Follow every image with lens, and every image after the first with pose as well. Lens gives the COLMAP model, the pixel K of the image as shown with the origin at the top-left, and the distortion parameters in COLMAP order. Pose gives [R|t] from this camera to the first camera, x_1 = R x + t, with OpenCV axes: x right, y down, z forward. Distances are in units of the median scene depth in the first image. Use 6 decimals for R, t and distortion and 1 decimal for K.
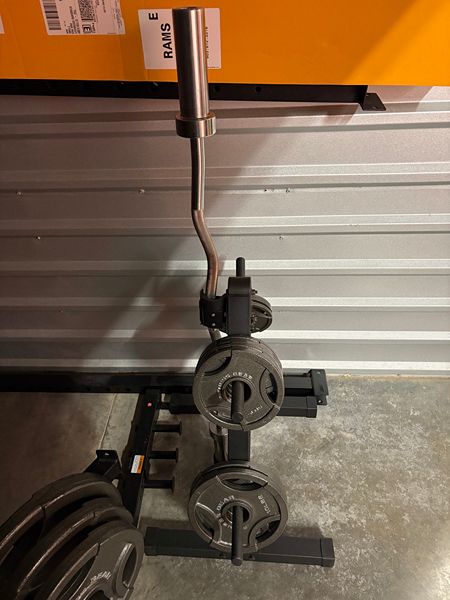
lens RADIAL K [[458.2, 0, 221.5], [0, 458.2, 299.6], [0, 0, 1]] dist [0.049921, -0.054537]
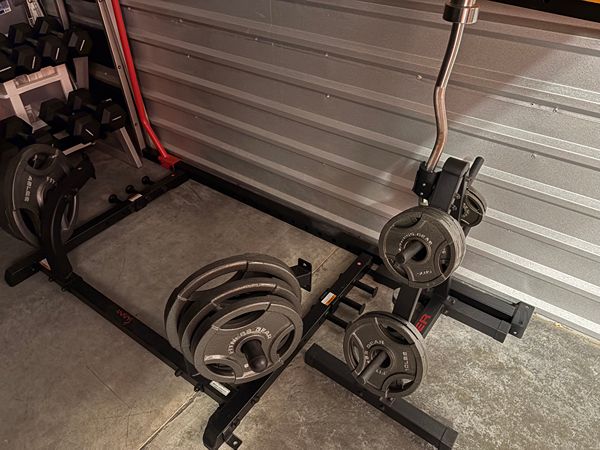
lens RADIAL K [[458.2, 0, 300.0], [0, 458.2, 225.0], [0, 0, 1]] dist [0.049921, -0.054537]
pose [[0.838238, 0.371494, -0.399185, 0.171032], [-0.366026, 0.925936, 0.093097, 0.104636], [0.404205, 0.068075, 0.912132, -0.134013]]
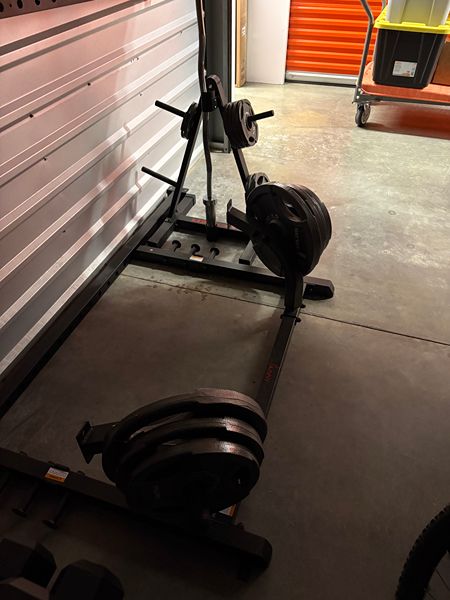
lens RADIAL K [[458.2, 0, 221.5], [0, 458.2, 299.6], [0, 0, 1]] dist [0.049921, -0.054537]
pose [[0.264219, -0.602217, 0.753341, -1.475425], [0.589846, 0.718891, 0.367801, -0.052653], [-0.763066, 0.347175, 0.545160, 0.184991]]
